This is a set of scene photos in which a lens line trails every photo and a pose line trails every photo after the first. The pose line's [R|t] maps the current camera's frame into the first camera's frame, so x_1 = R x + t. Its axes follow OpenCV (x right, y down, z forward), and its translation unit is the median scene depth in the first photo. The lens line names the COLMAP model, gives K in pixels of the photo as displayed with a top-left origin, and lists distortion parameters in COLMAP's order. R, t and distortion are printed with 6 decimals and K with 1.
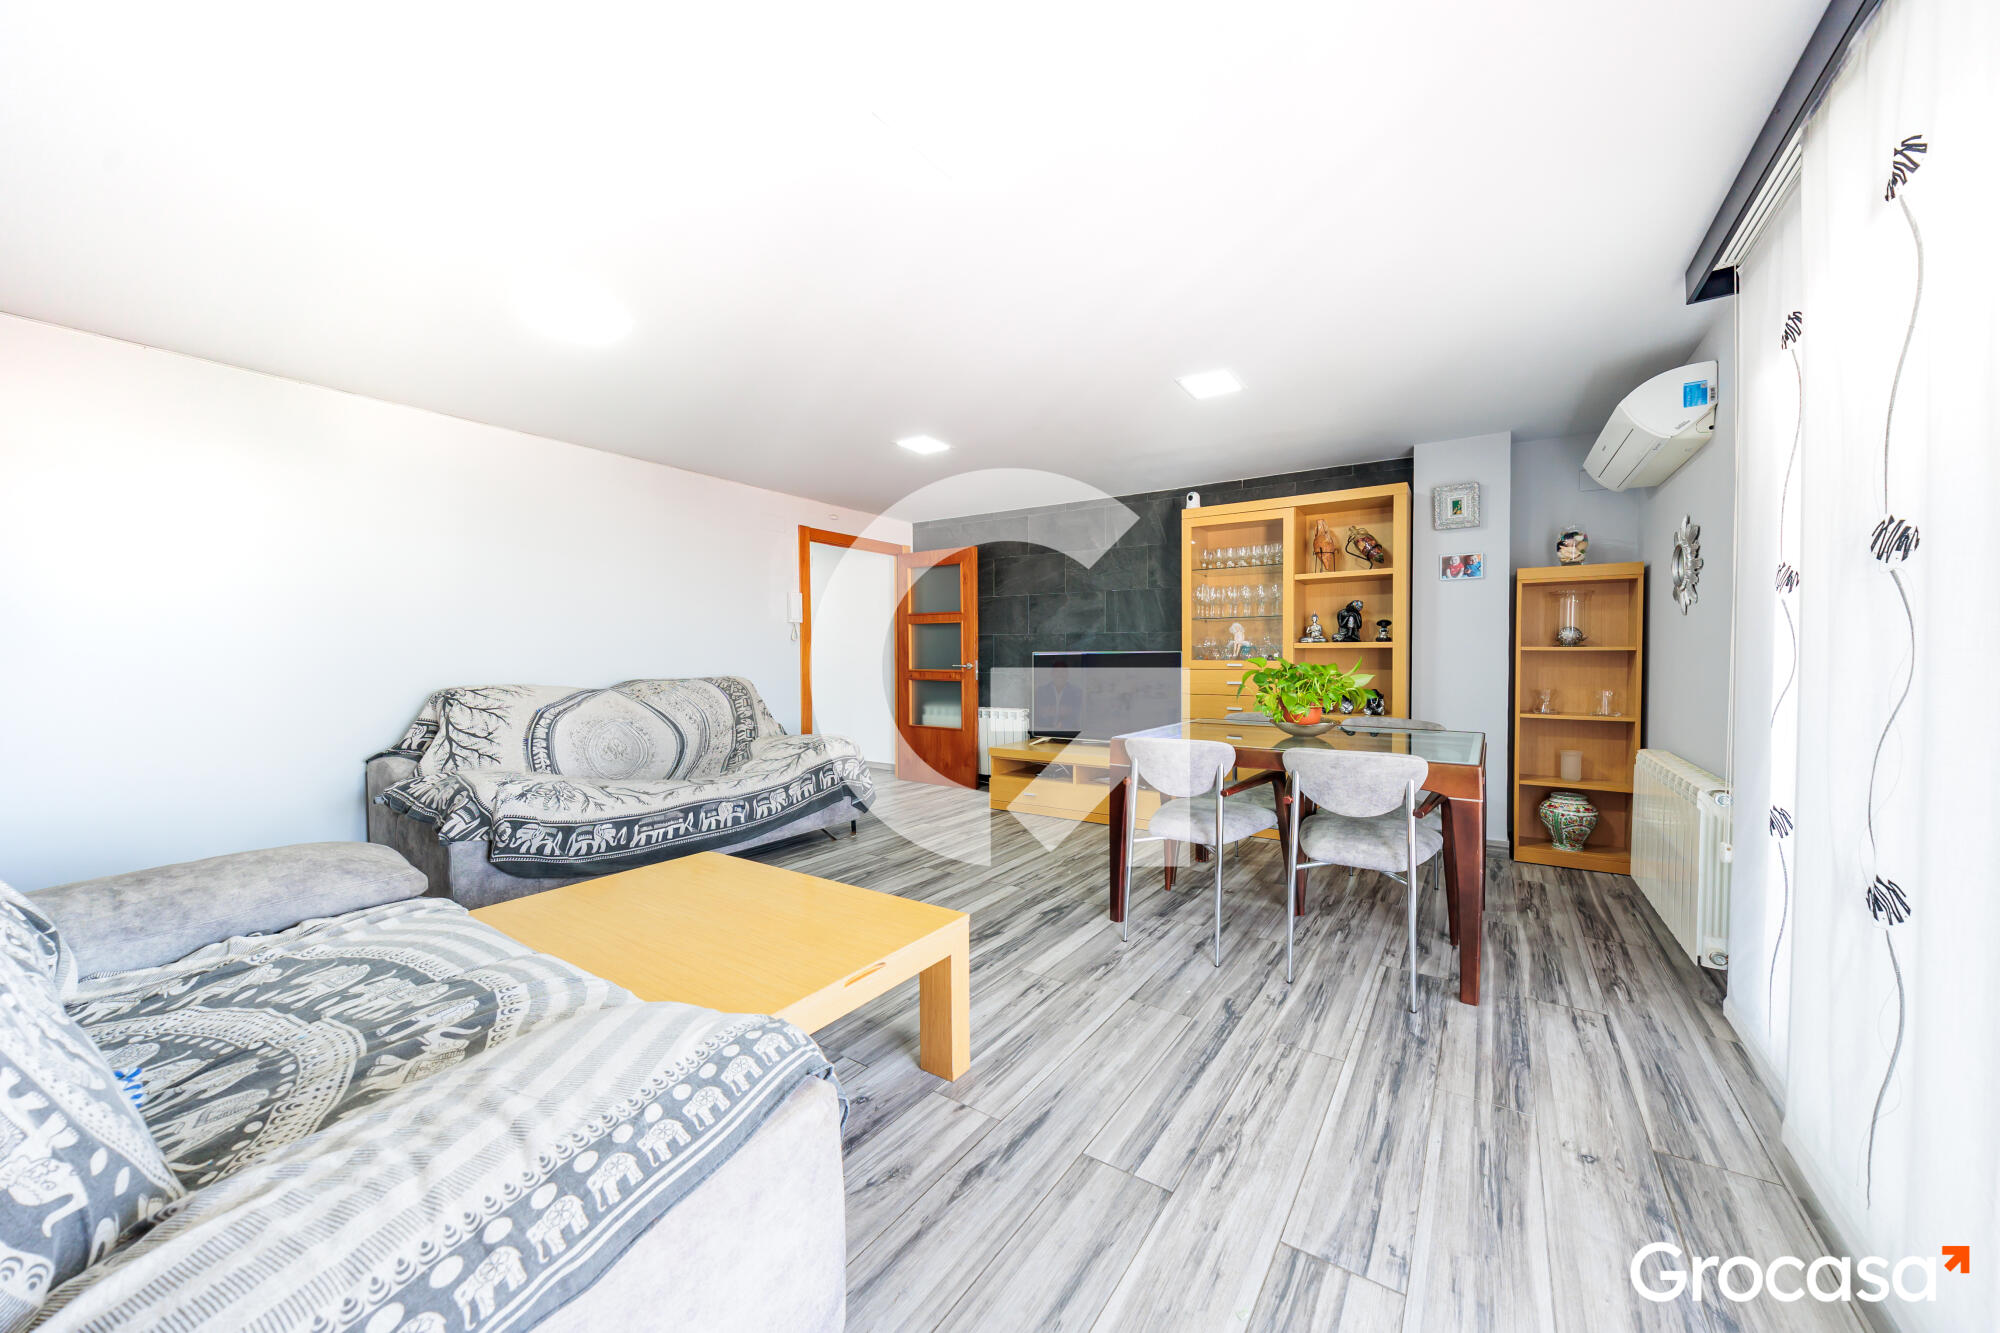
lens RADIAL K [[650.6, 0, 1000.0], [0, 650.6, 666.5], [0, 0, 1]] dist [-0.001506, -0.000267]
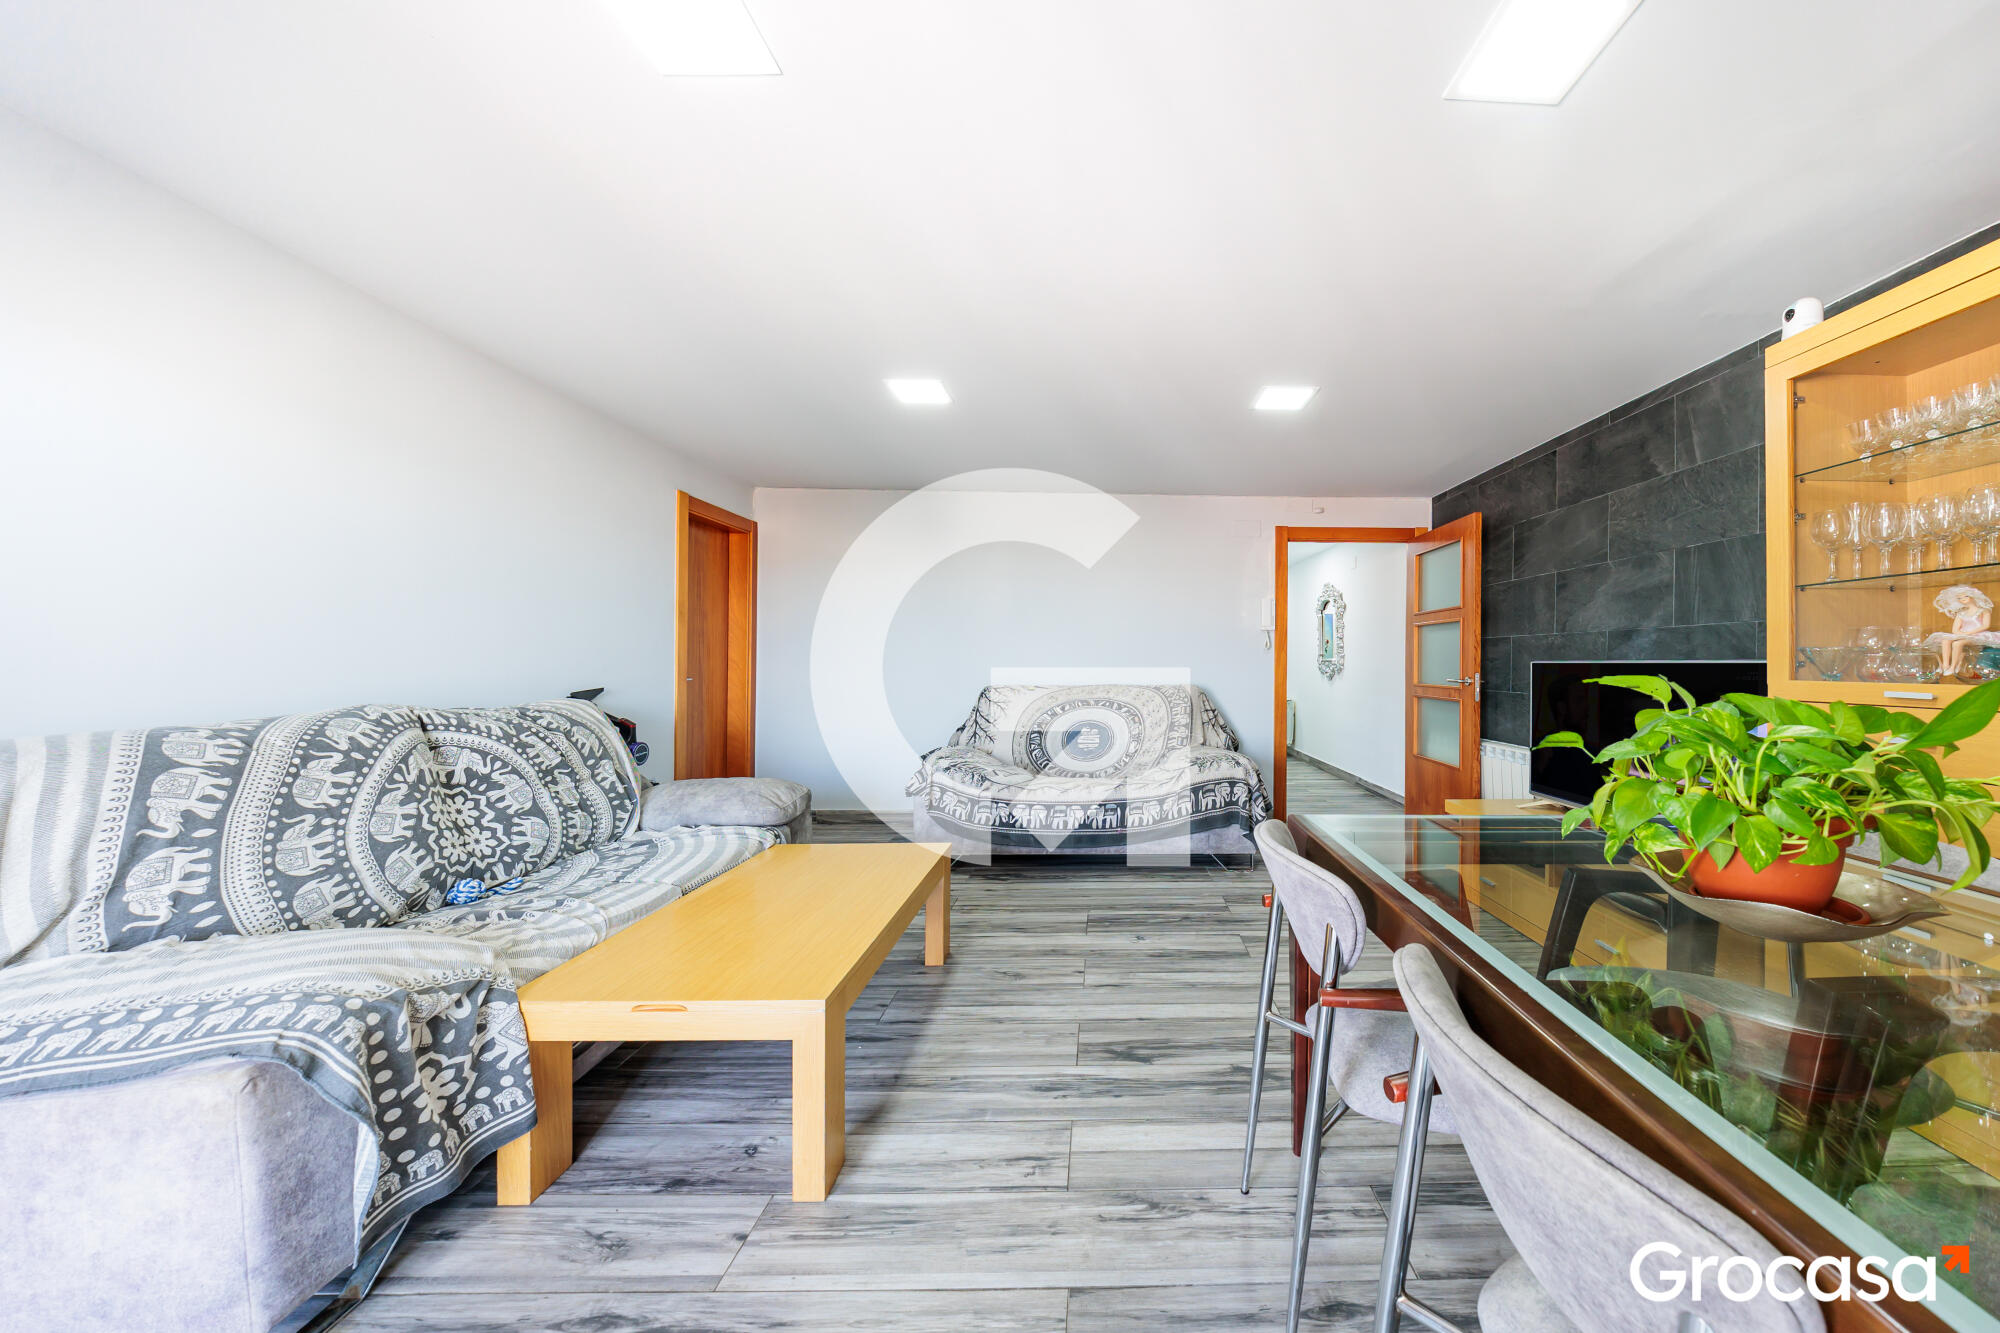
lens RADIAL K [[601.4, 0, 1000.0], [0, 601.4, 666.5], [0, 0, 1]] dist [-0.001274, -0.000167]
pose [[0.610464, 0.008841, -0.791995, 0.218187], [-0.018624, 0.999821, -0.003194, -0.005919], [0.791825, 0.016699, 0.610520, 0.249373]]
